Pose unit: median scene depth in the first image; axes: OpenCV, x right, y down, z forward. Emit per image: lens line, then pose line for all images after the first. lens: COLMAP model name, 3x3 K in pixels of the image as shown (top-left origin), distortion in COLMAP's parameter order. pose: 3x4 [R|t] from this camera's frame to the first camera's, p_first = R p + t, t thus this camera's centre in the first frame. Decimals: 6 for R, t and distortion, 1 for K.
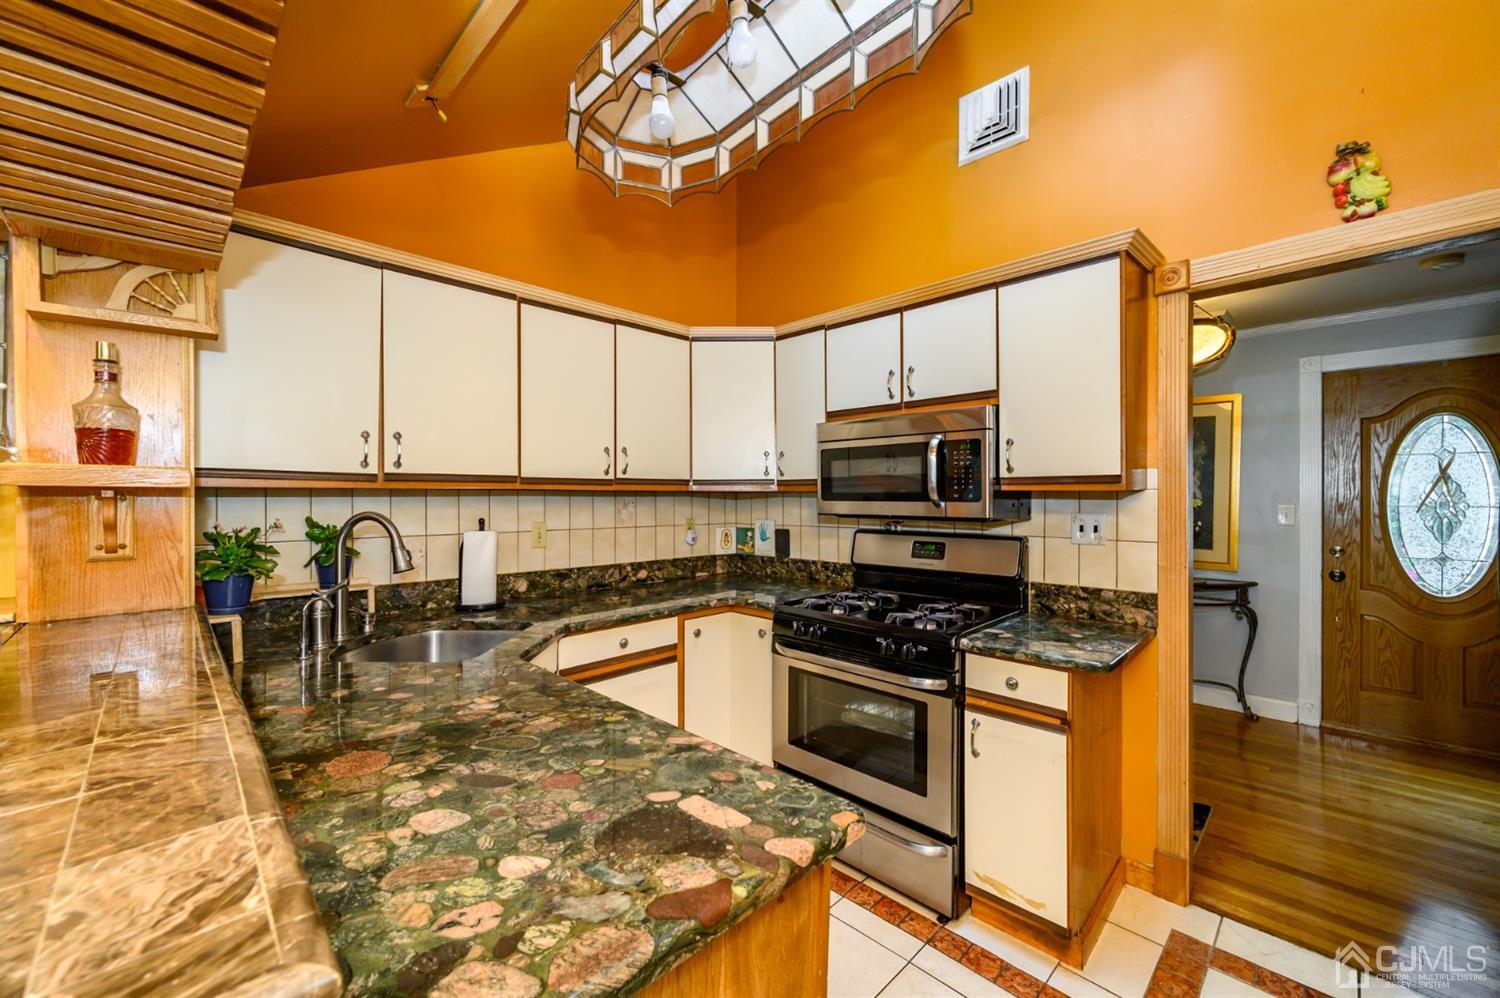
lens RADIAL K [[589.0, 0, 749.6], [0, 589.0, 499.1], [0, 0, 1]] dist [-0.001555, -0.000110]
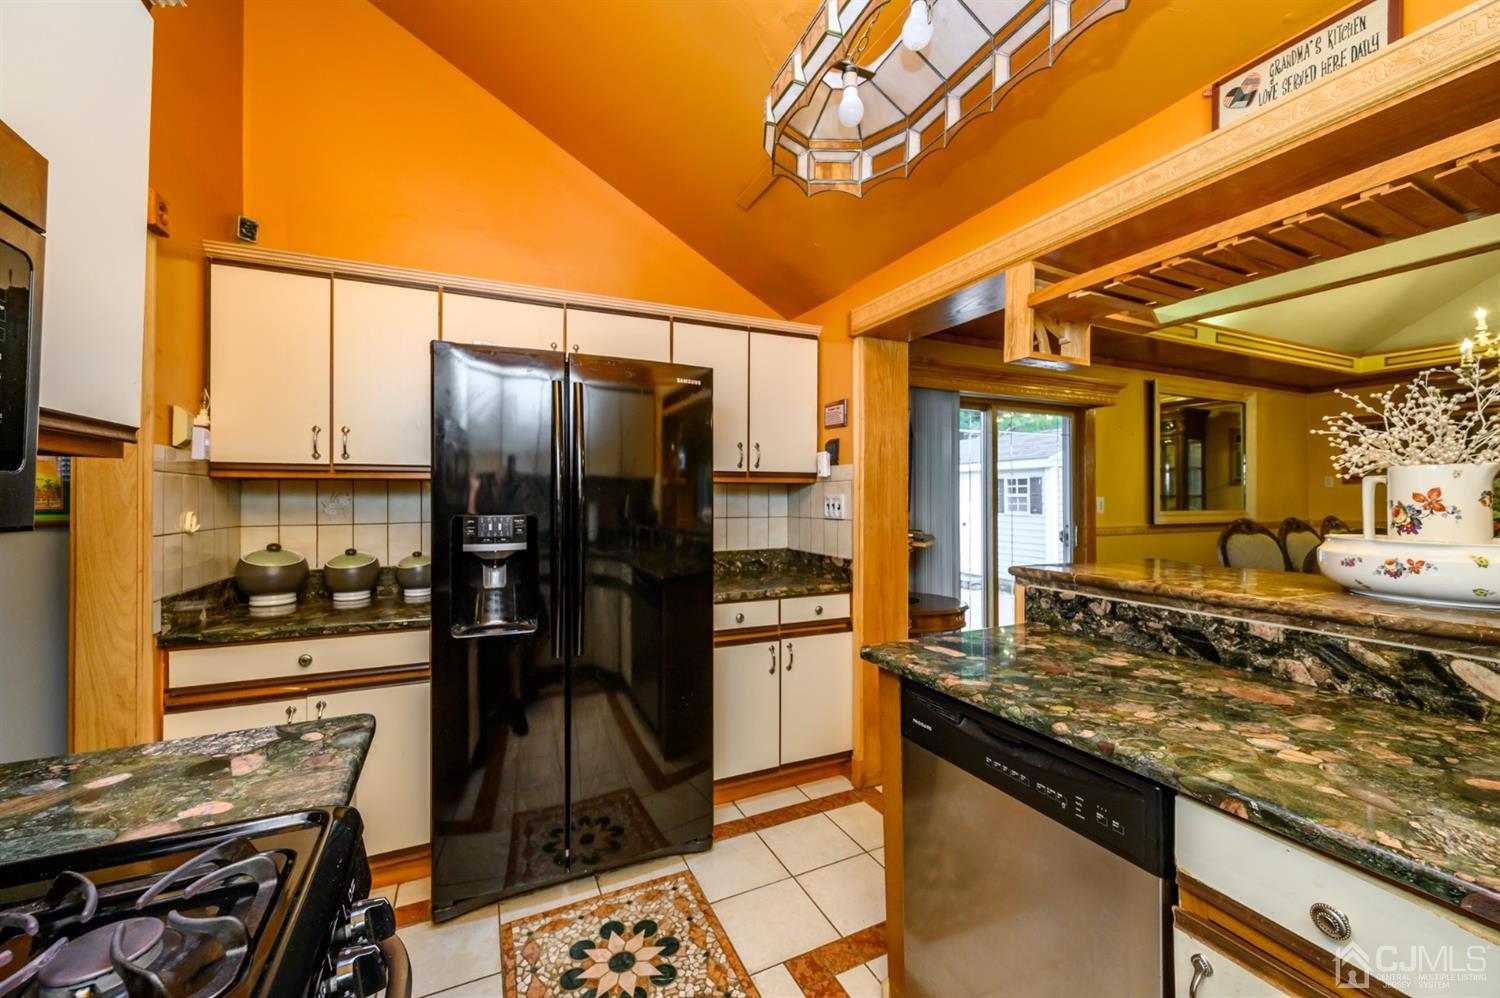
lens RADIAL K [[589.0, 0, 751.9], [0, 589.0, 491.9], [0, 0, 1]] dist [-0.001555, -0.000110]
pose [[-0.941466, 0.005558, 0.337061, -0.044025], [0.003428, 0.999970, -0.006914, 0.016631], [-0.337090, -0.005354, -0.941457, 1.095839]]
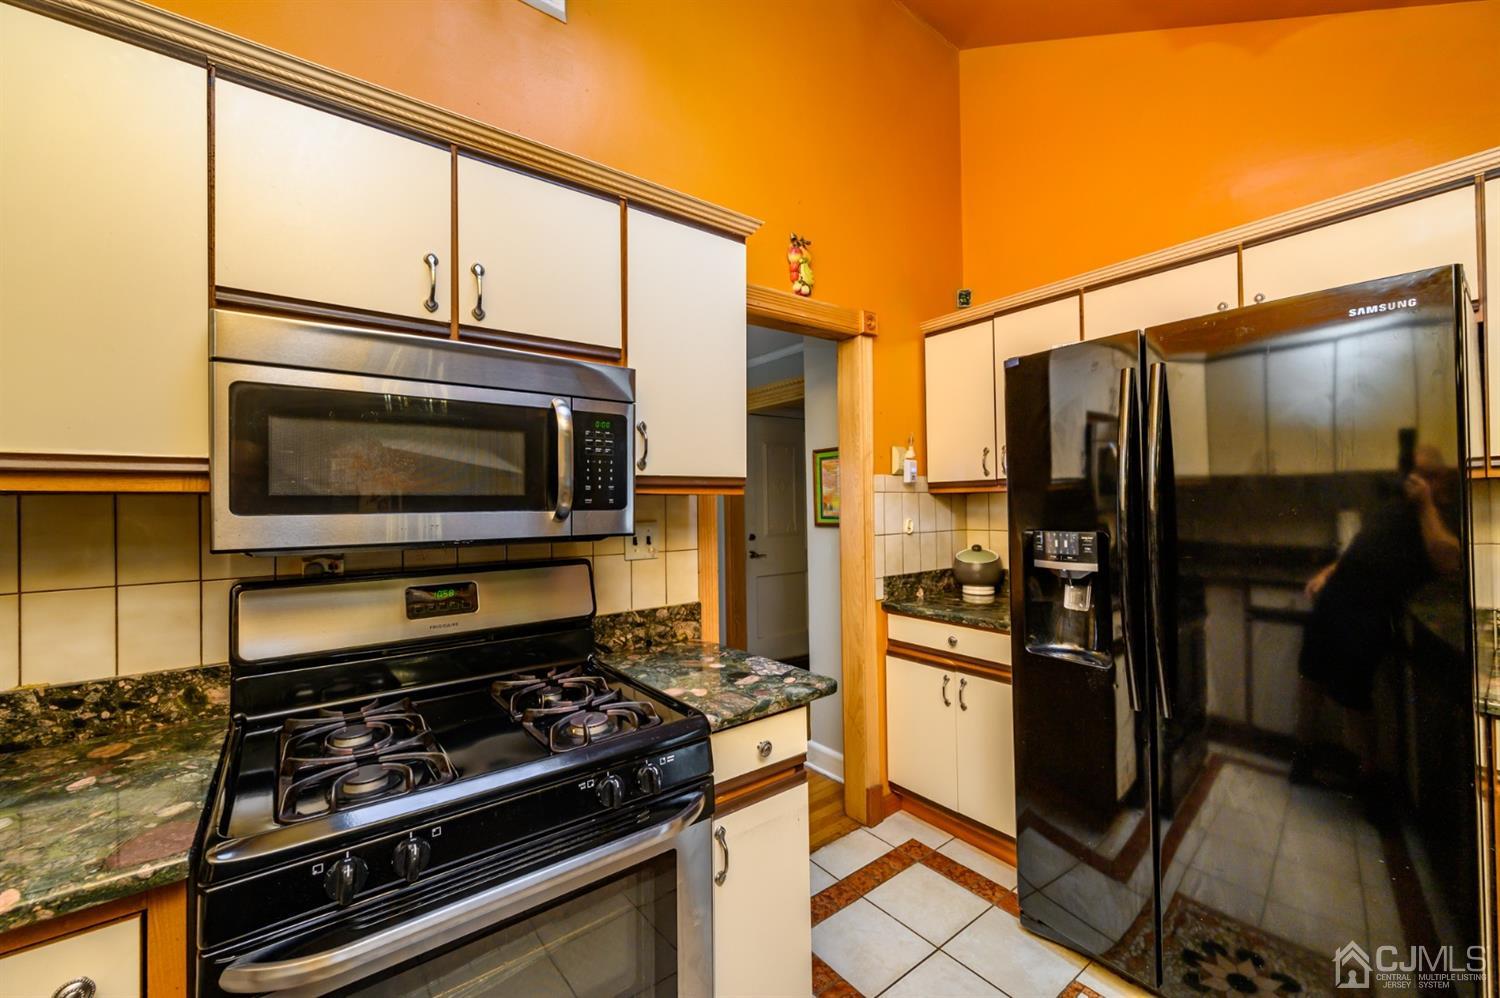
lens RADIAL K [[589.0, 0, 745.1], [0, 589.0, 497.4], [0, 0, 1]] dist [-0.001555, -0.000110]
pose [[0.138270, 0.009420, 0.990350, -0.243129], [0.016813, 0.999788, -0.011857, 0.000932], [-0.990252, 0.018290, 0.138083, 0.734006]]
